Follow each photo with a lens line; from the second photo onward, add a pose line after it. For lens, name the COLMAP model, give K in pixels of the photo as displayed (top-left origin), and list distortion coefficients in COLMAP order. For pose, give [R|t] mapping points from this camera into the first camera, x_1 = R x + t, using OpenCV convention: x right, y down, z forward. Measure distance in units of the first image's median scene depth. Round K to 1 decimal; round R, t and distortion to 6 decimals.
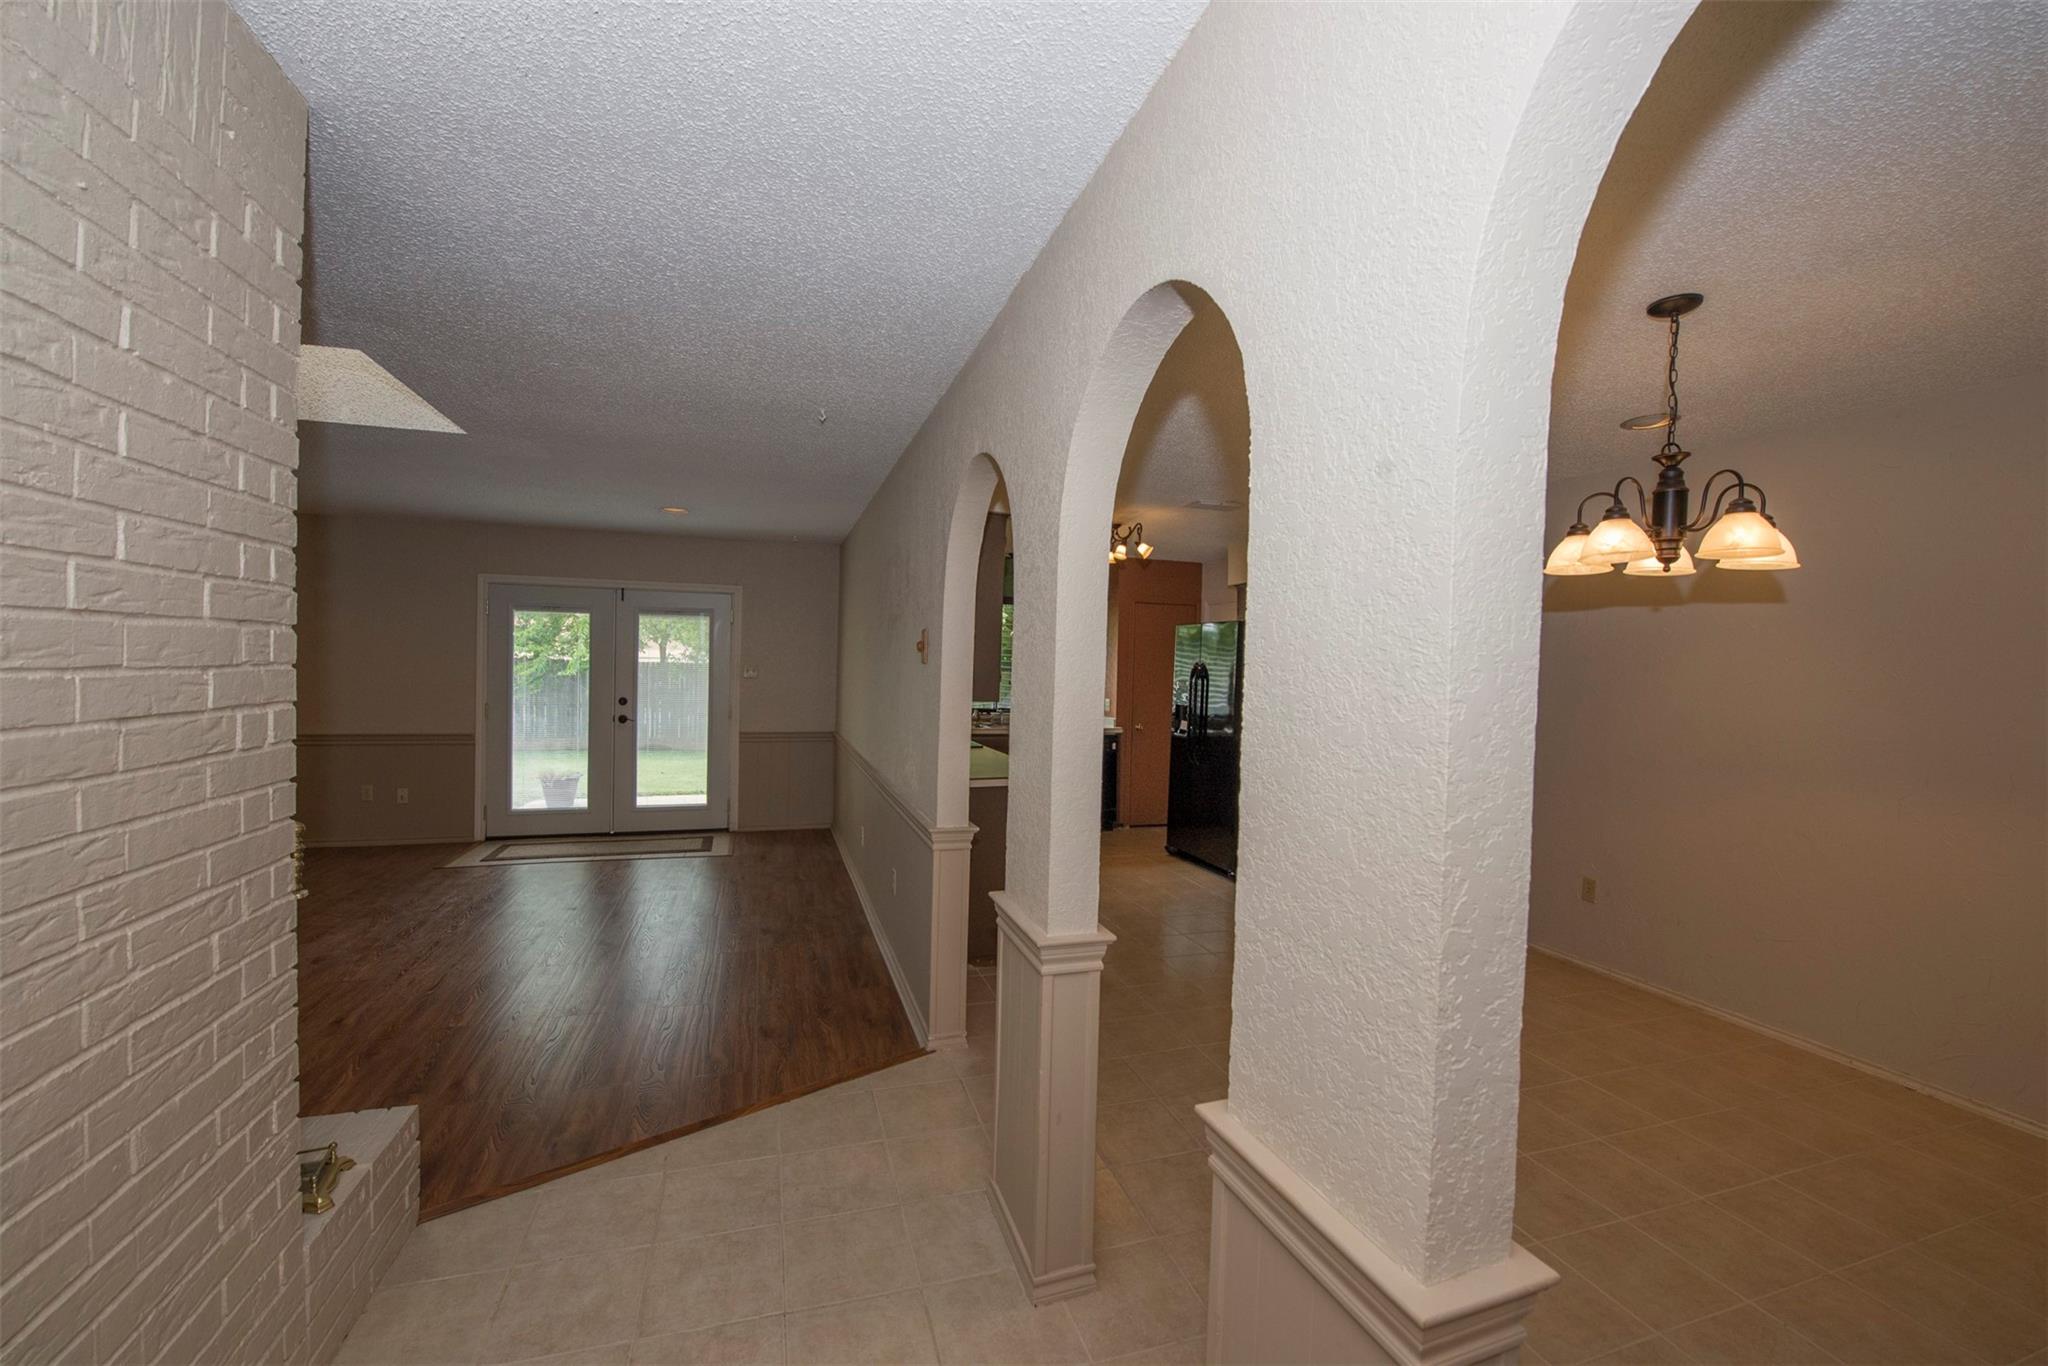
lens RADIAL K [[816.9, 0, 1028.4], [0, 816.9, 676.9], [0, 0, 1]] dist [-0.019590, -0.001086]
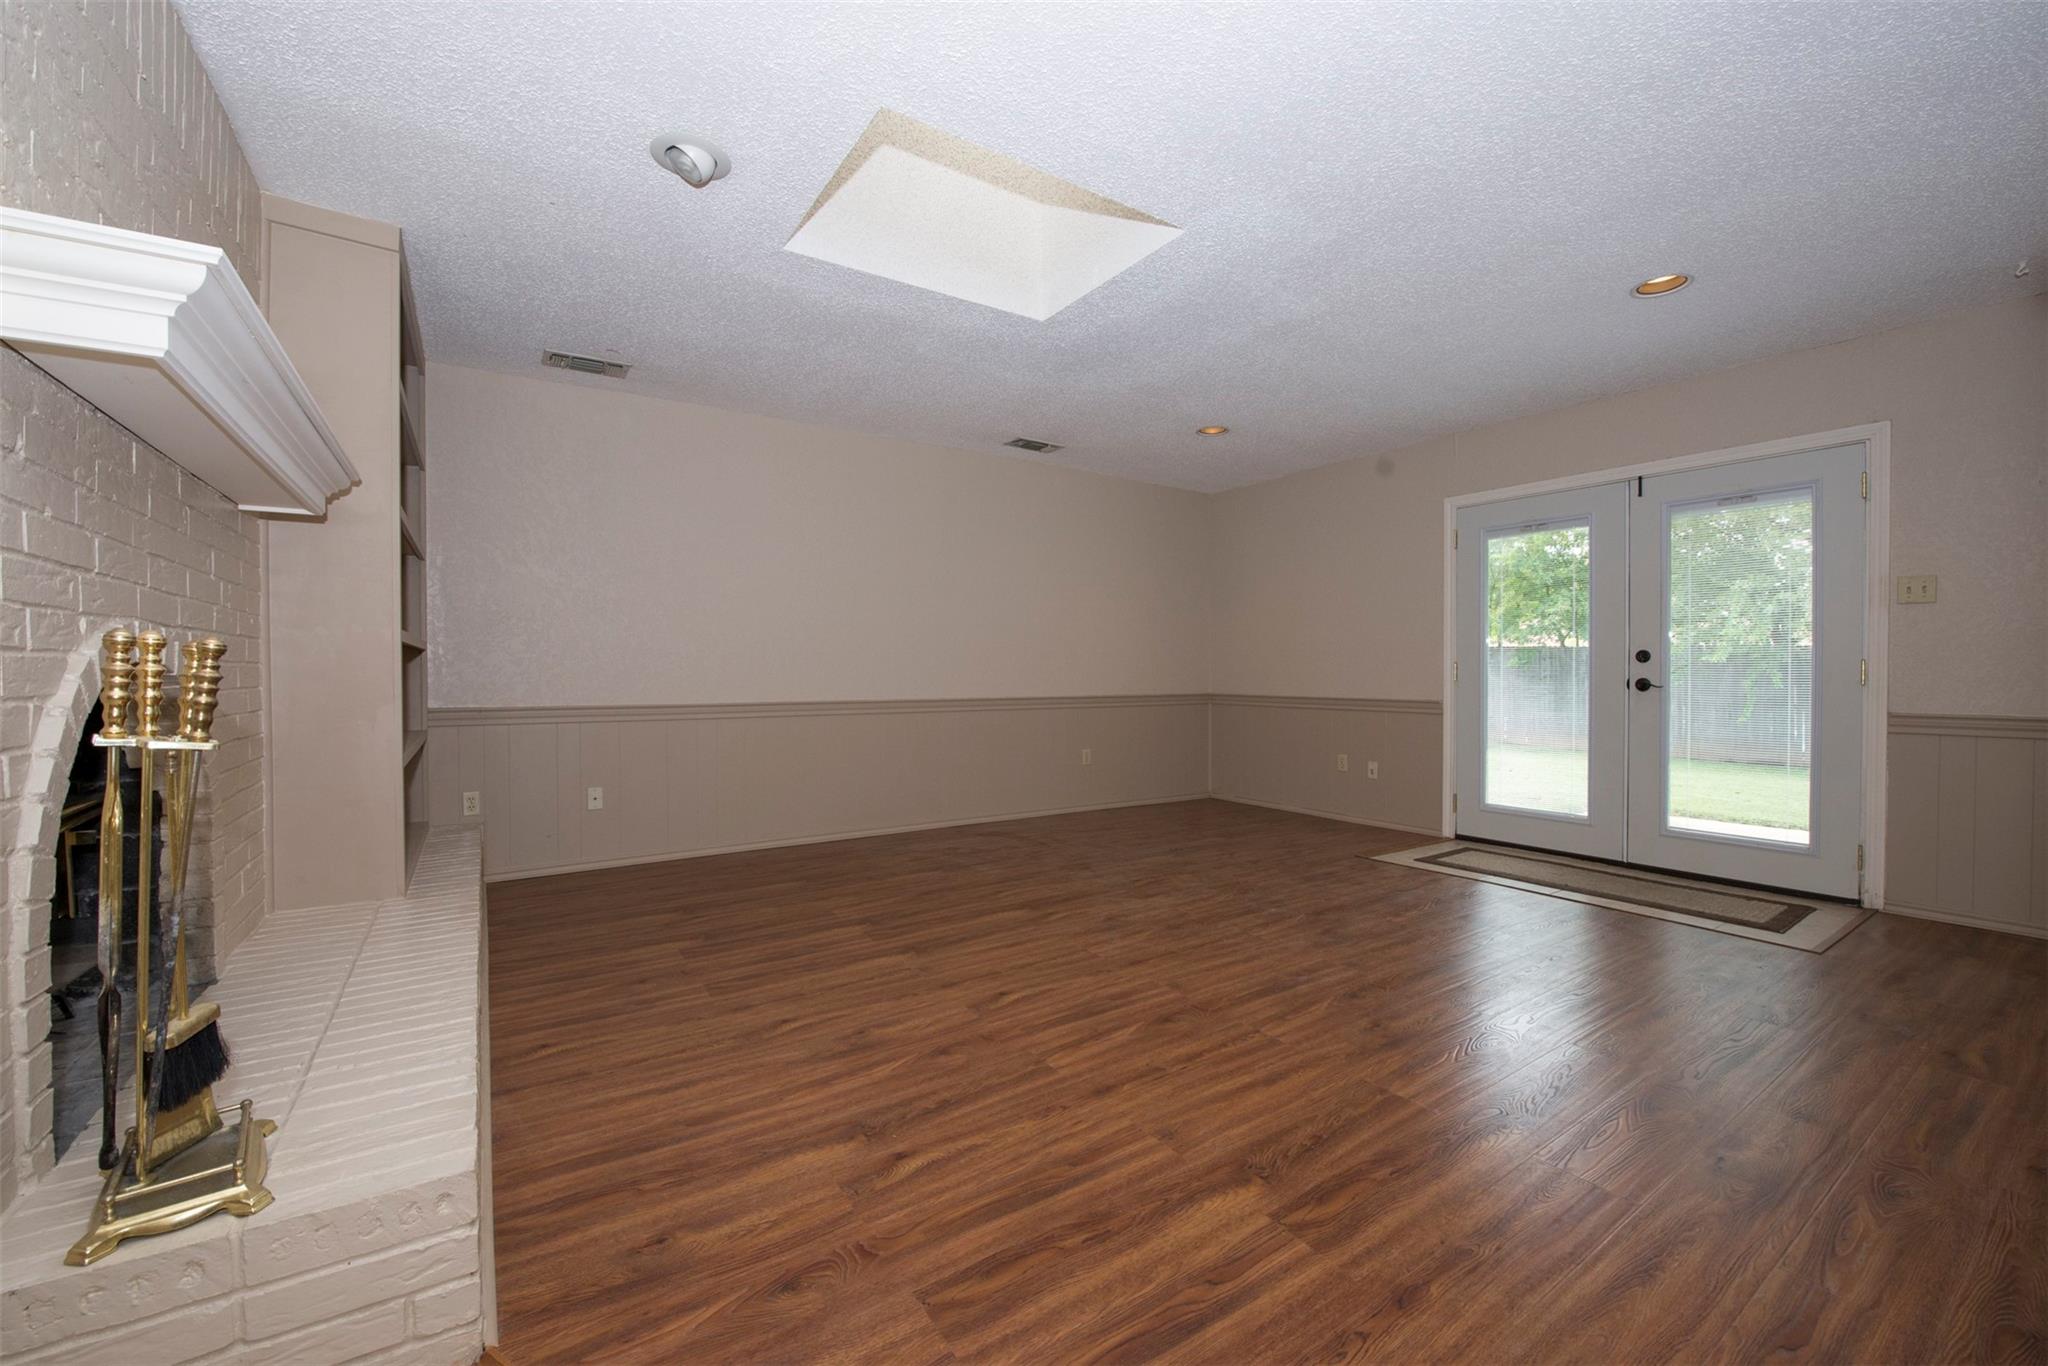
lens RADIAL K [[816.9, 0, 1051.8], [0, 816.9, 676.7], [0, 0, 1]] dist [-0.019590, -0.001086]
pose [[0.275870, -0.017947, -0.961027, -0.058929], [-0.003585, 0.999799, -0.019701, 0.136378], [0.961188, 0.008880, 0.275751, 0.890837]]
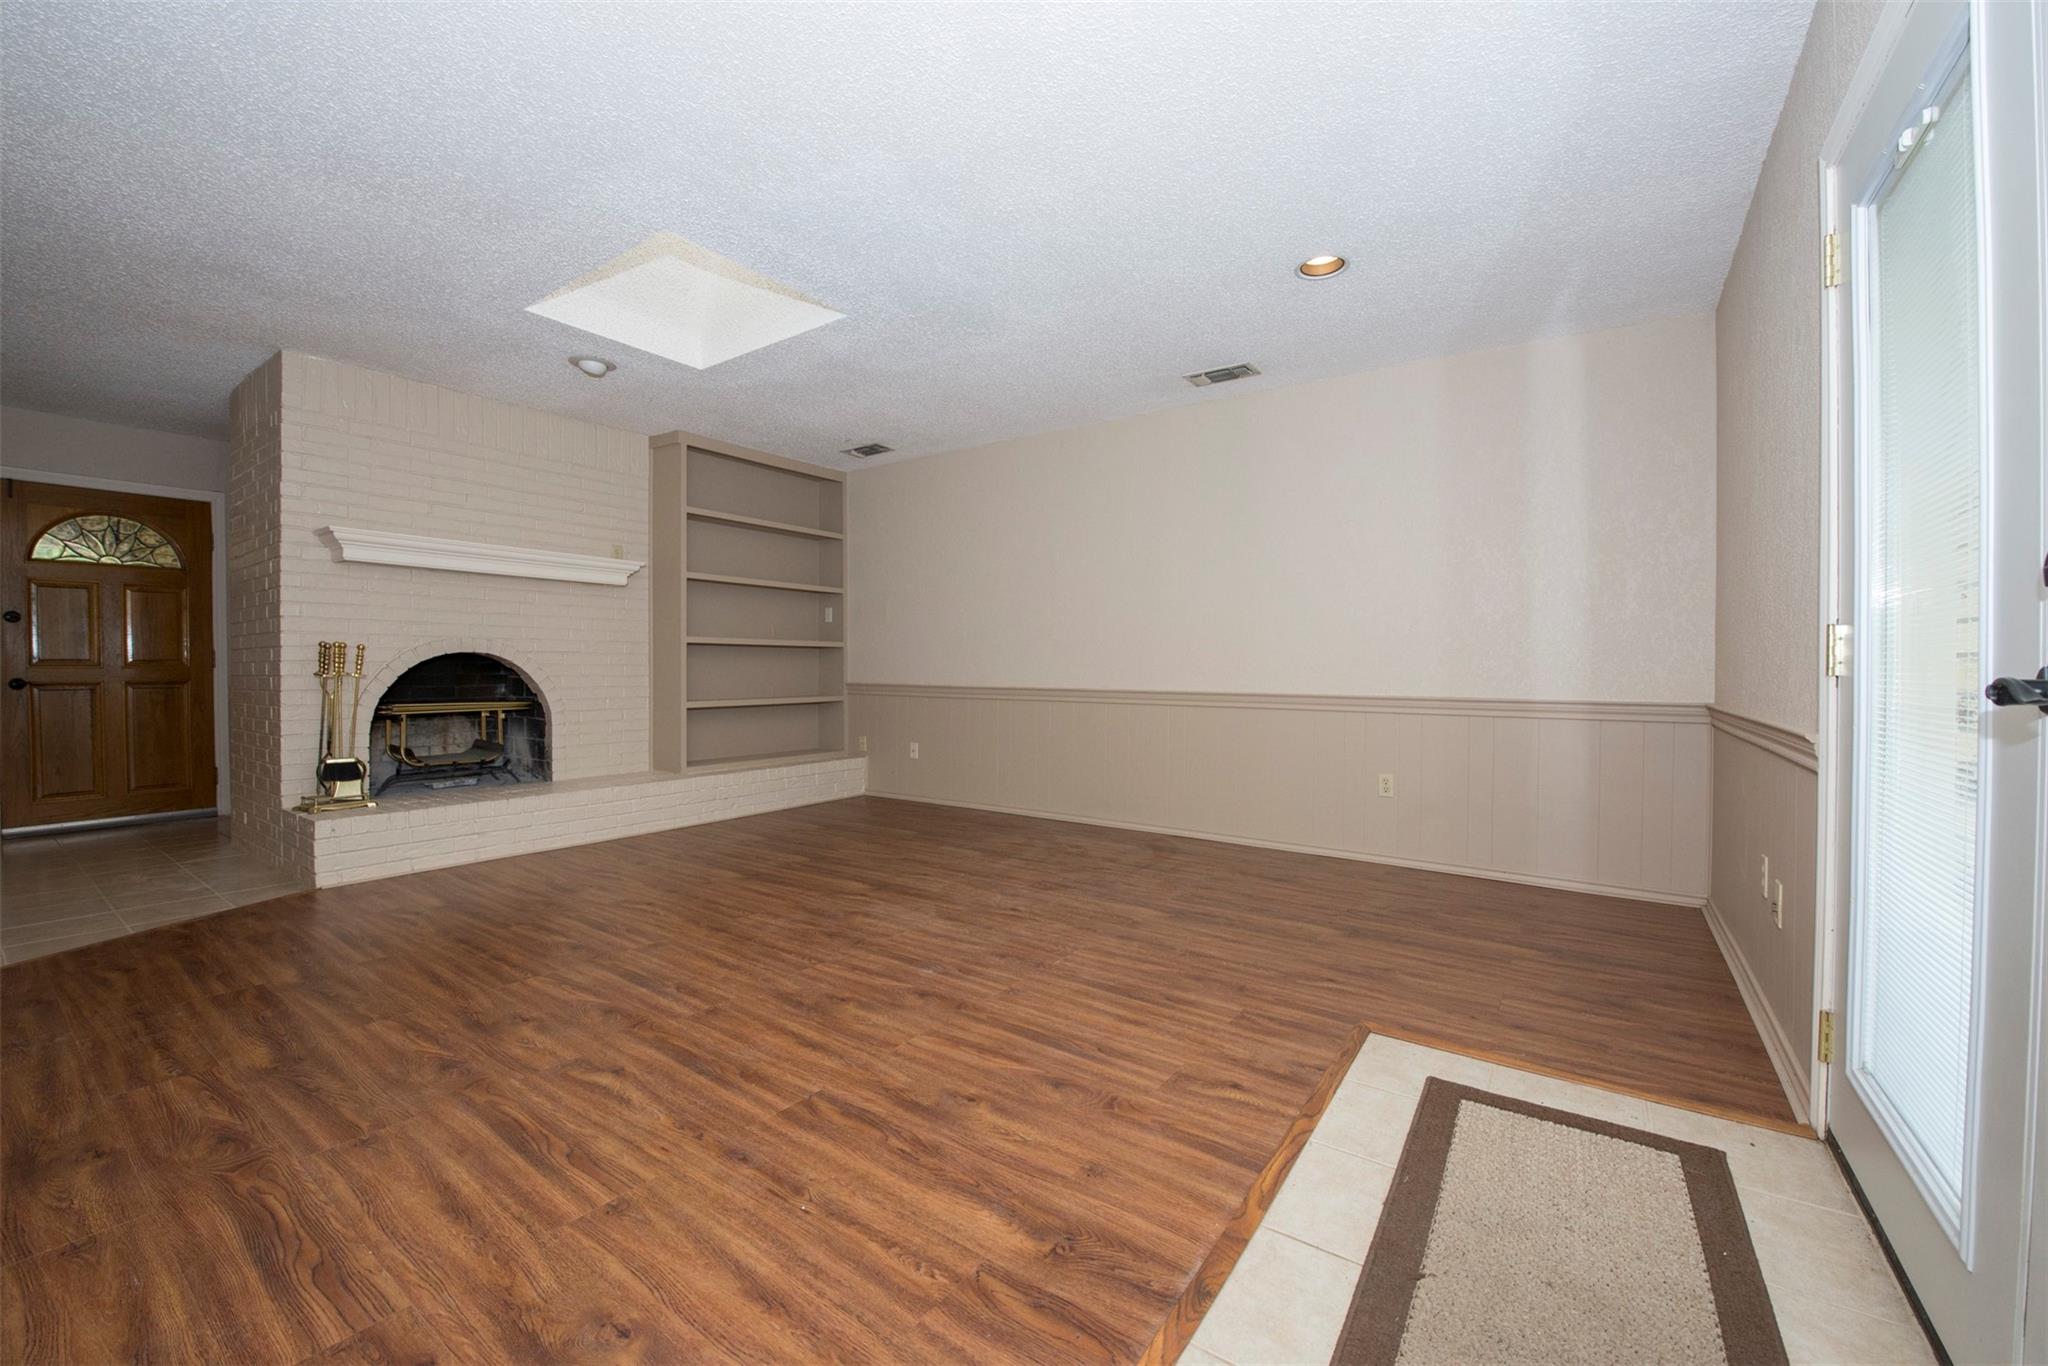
lens RADIAL K [[816.9, 0, 1017.4], [0, 816.9, 680.7], [0, 0, 1]] dist [-0.019590, -0.001086]
pose [[-0.808376, -0.017479, -0.588407, -0.669957], [-0.029161, 0.999521, 0.010372, 0.122218], [0.587944, 0.025543, -0.808498, 2.309405]]
